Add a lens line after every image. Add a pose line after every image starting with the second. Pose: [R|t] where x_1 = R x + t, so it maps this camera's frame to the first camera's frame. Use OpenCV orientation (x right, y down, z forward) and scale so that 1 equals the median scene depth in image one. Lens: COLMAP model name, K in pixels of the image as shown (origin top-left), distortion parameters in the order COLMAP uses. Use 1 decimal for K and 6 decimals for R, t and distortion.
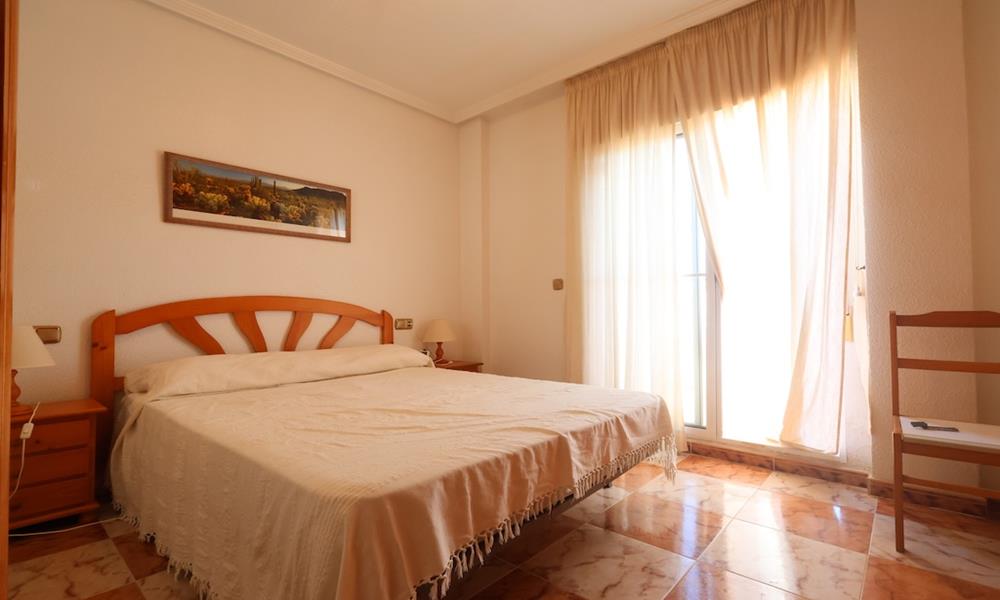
lens RADIAL K [[464.2, 0, 494.1], [0, 464.2, 307.4], [0, 0, 1]] dist [0.000014, -0.000135]
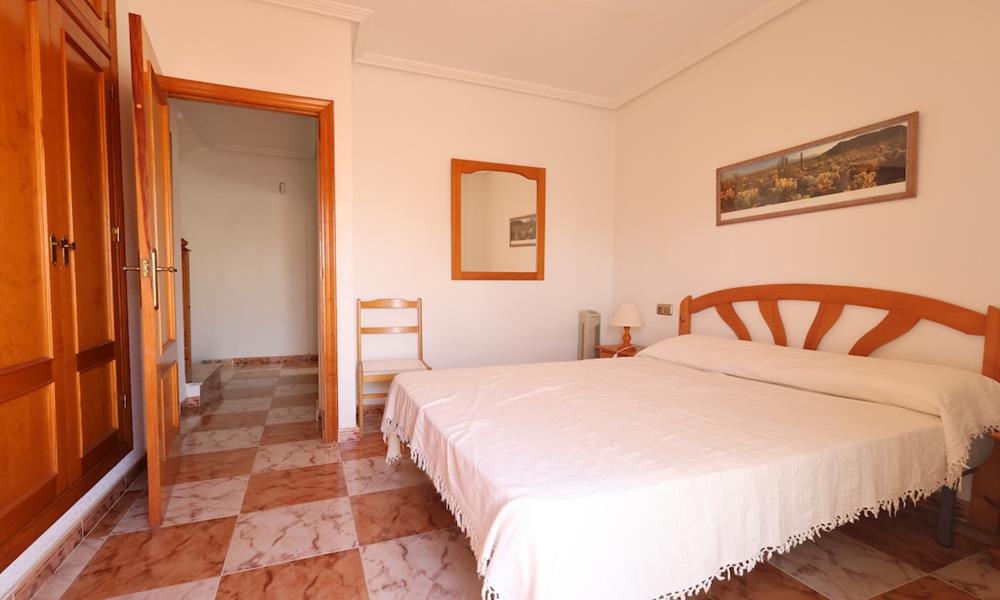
lens RADIAL K [[464.2, 0, 494.1], [0, 464.2, 307.4], [0, 0, 1]] dist [0.000014, -0.000135]
pose [[-0.432380, 0.048565, -0.900383, 0.610447], [0.008318, 0.998721, 0.049875, -0.028956], [0.901653, 0.014076, -0.432230, 0.890523]]
